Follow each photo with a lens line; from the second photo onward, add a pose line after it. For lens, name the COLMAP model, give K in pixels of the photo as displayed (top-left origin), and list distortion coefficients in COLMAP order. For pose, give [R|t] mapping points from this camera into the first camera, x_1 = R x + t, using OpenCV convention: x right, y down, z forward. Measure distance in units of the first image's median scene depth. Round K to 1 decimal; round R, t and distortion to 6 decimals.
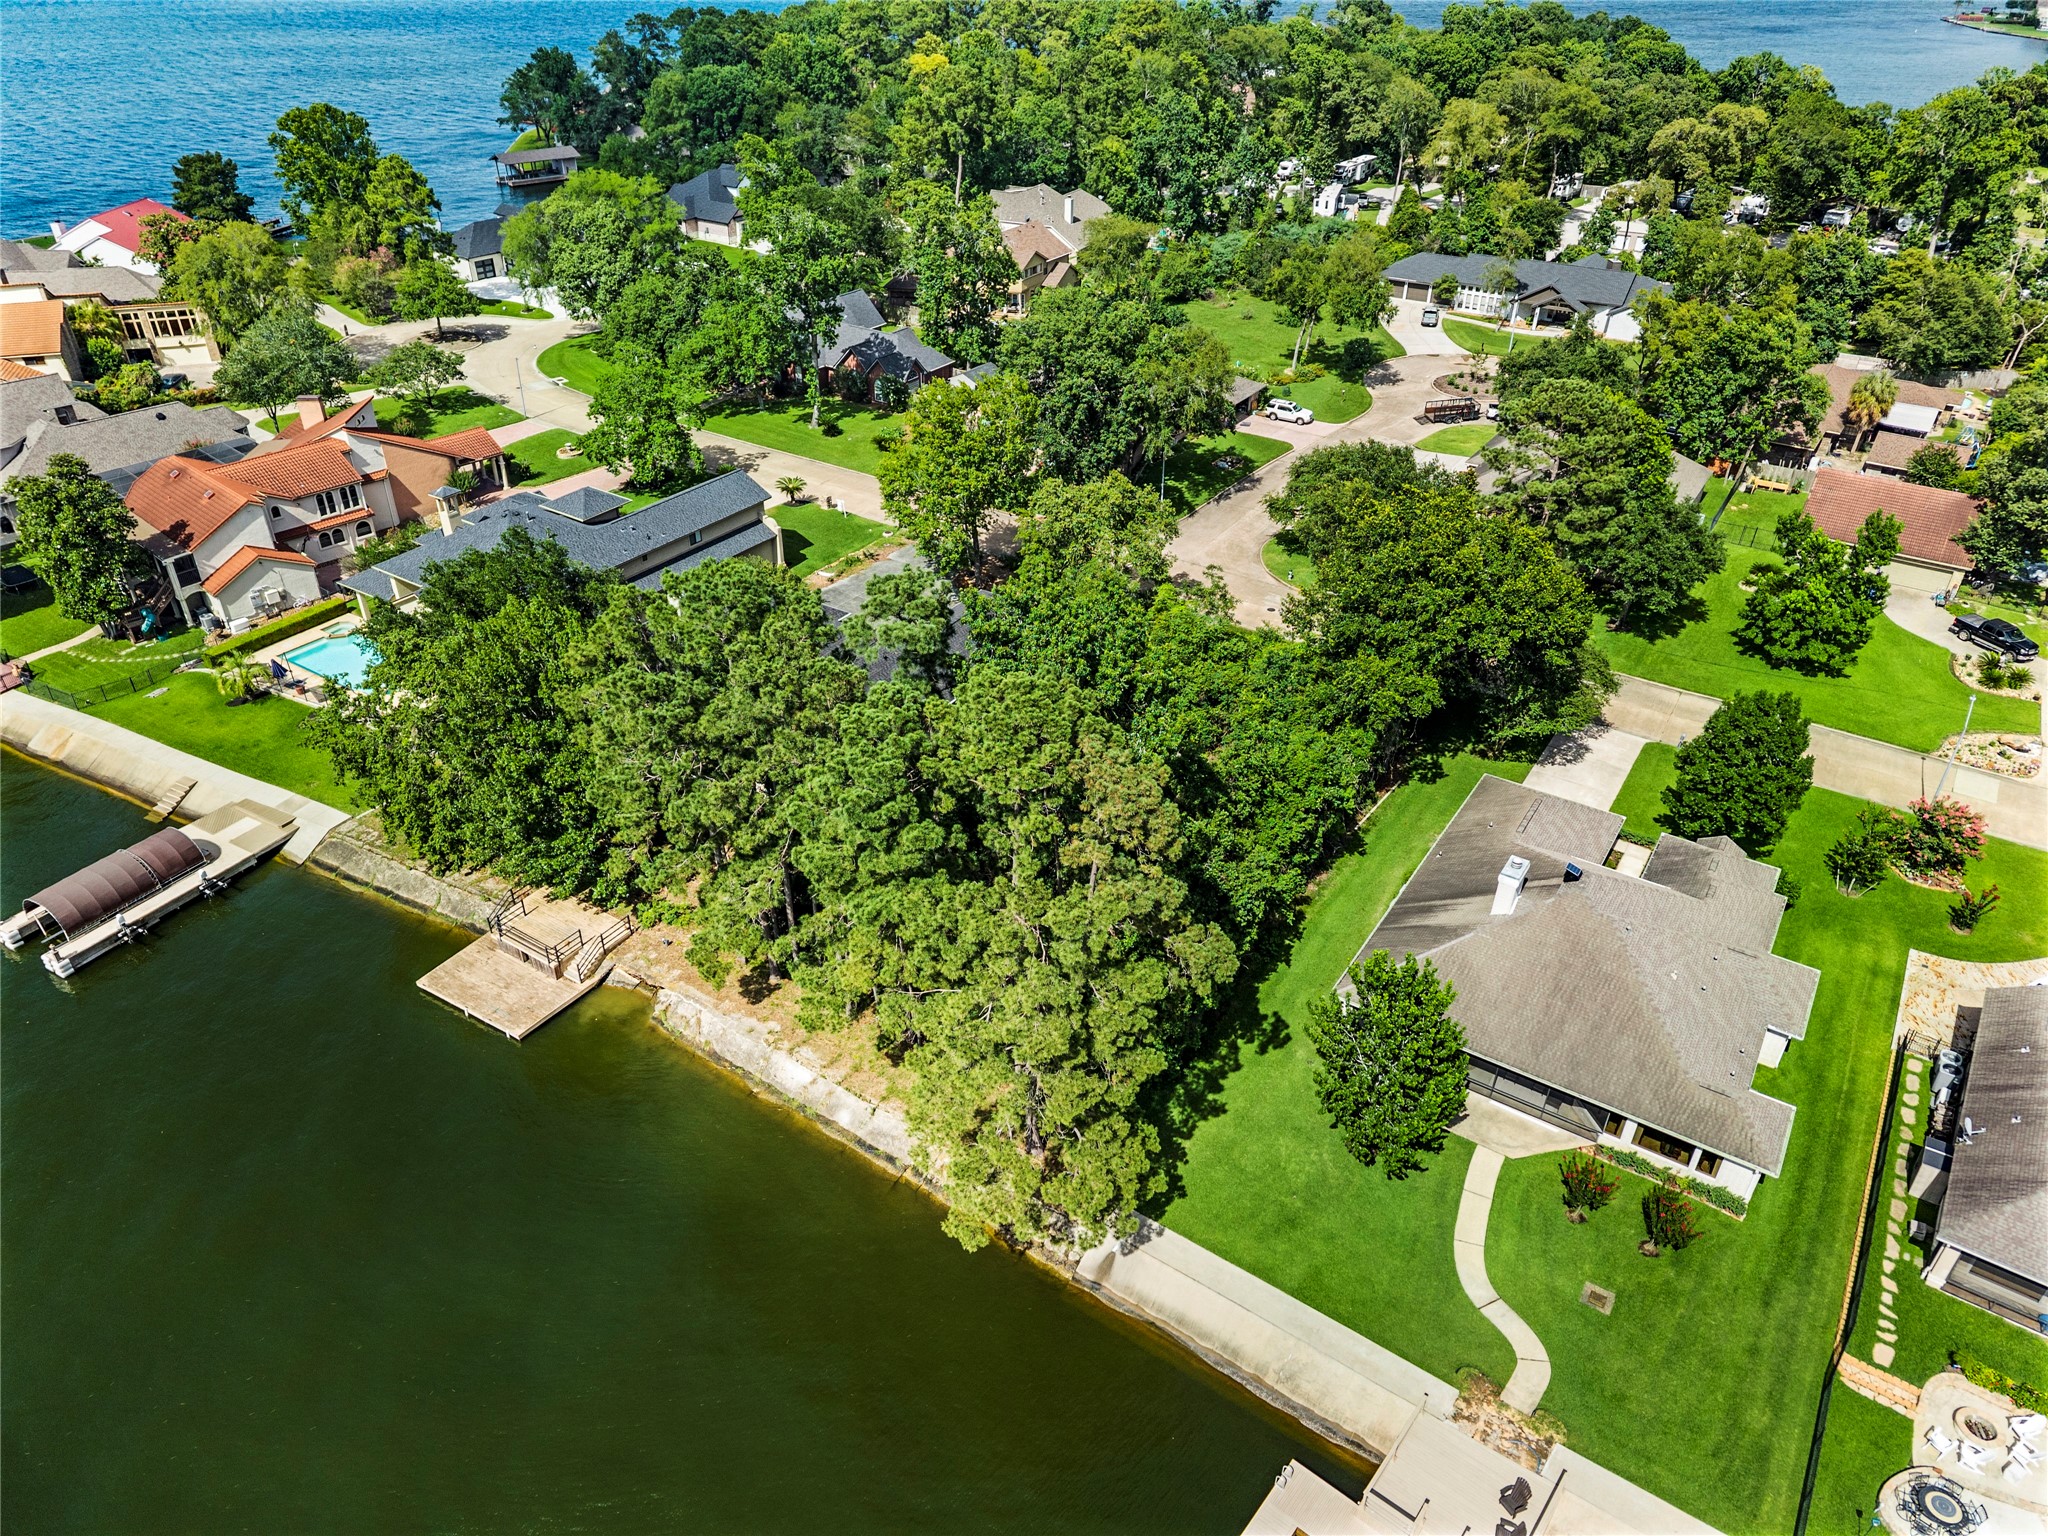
lens RADIAL K [[1380.9, 0, 1017.4], [0, 1380.9, 768.9], [0, 0, 1]] dist [0.018157, -0.014165]
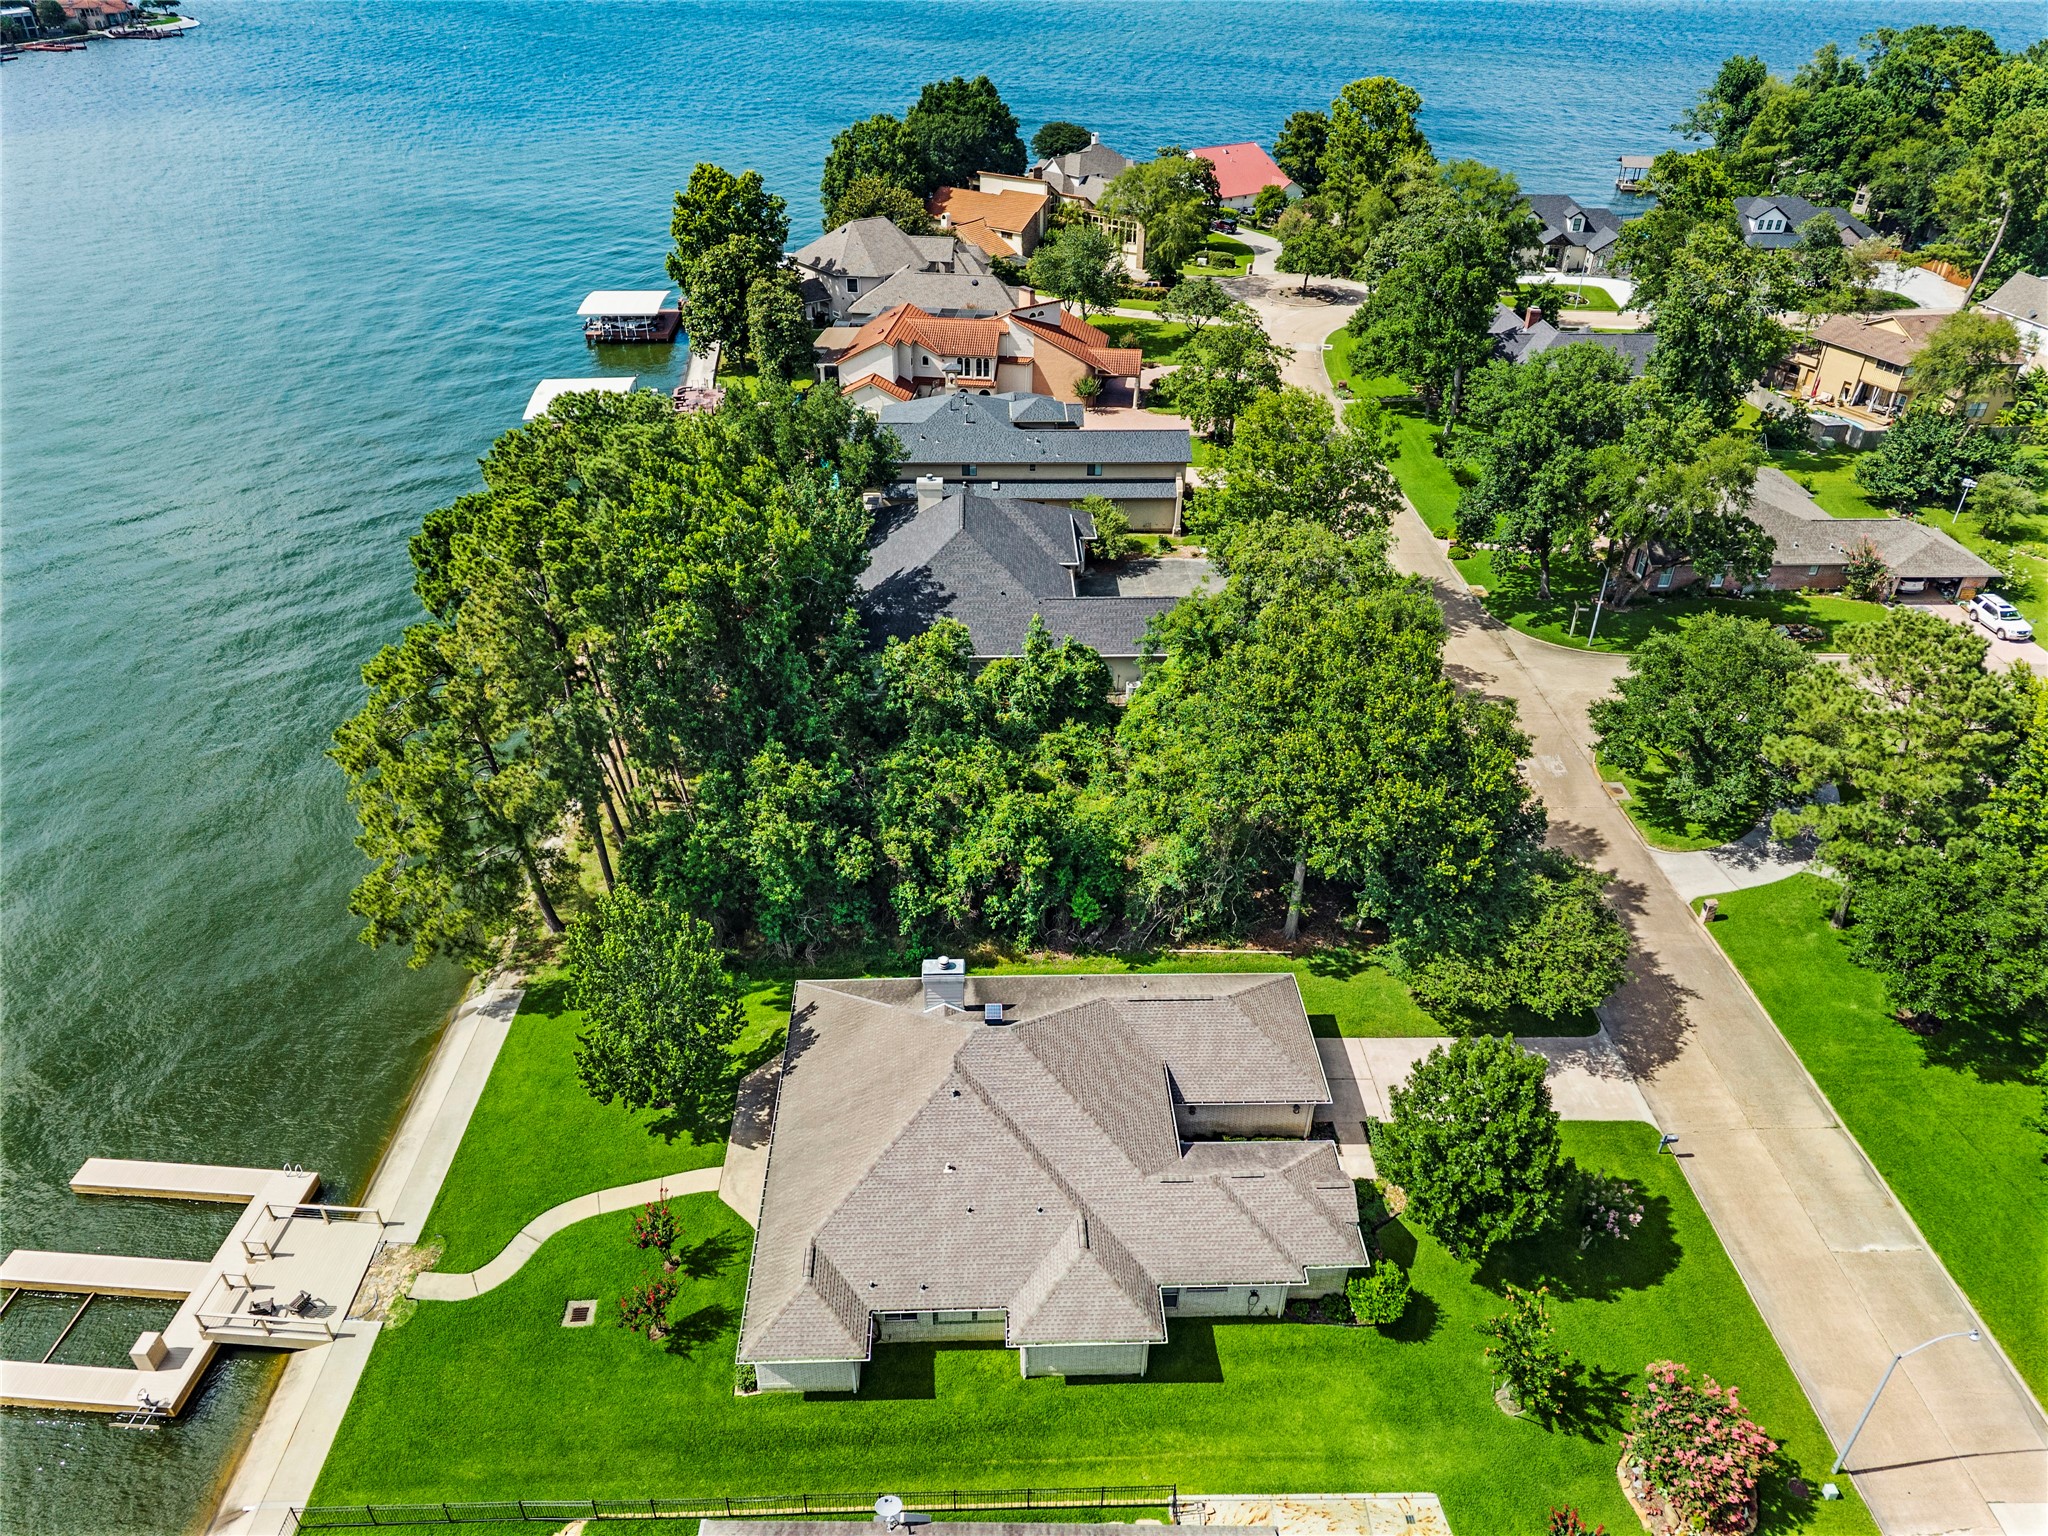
lens RADIAL K [[1380.9, 0, 1017.4], [0, 1380.9, 768.9], [0, 0, 1]] dist [0.018157, -0.014165]
pose [[0.585356, 0.441197, -0.680223, 0.608719], [-0.444251, 0.876357, 0.186117, -0.145869], [0.678232, 0.193245, 0.708983, 0.256306]]
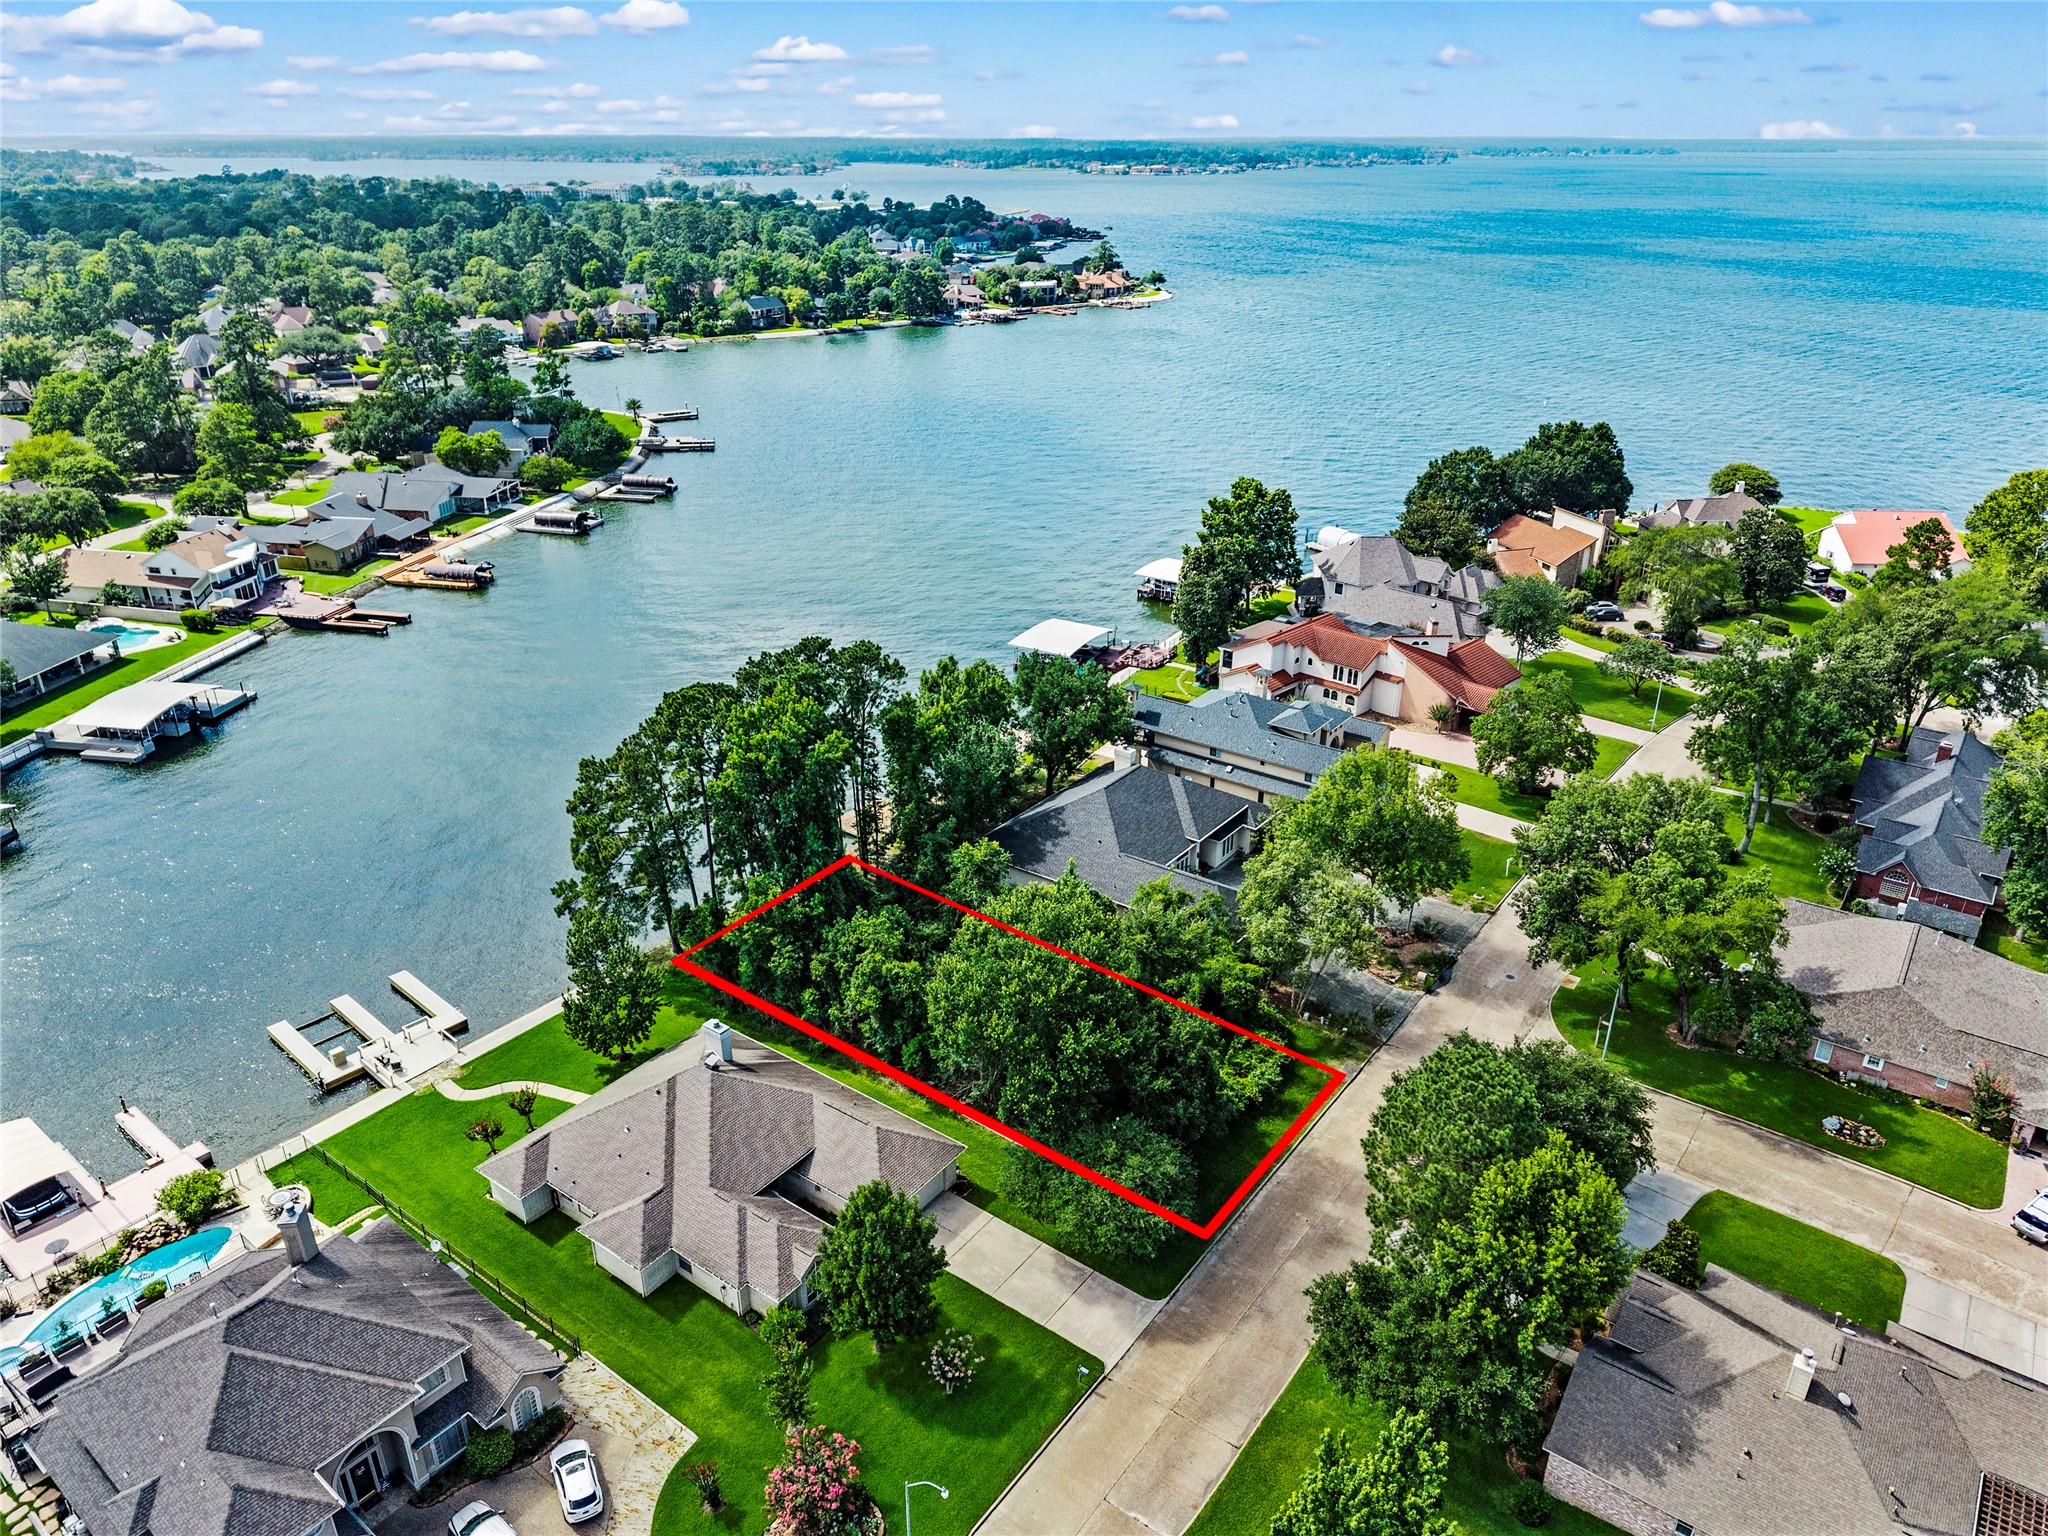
lens RADIAL K [[1380.9, 0, 1017.4], [0, 1380.9, 768.9], [0, 0, 1]] dist [0.018157, -0.014165]
pose [[-0.041566, 0.407744, -0.912150, 0.992190], [-0.543456, 0.756850, 0.363088, -0.522521], [0.838408, 0.510805, 0.190132, 0.570547]]
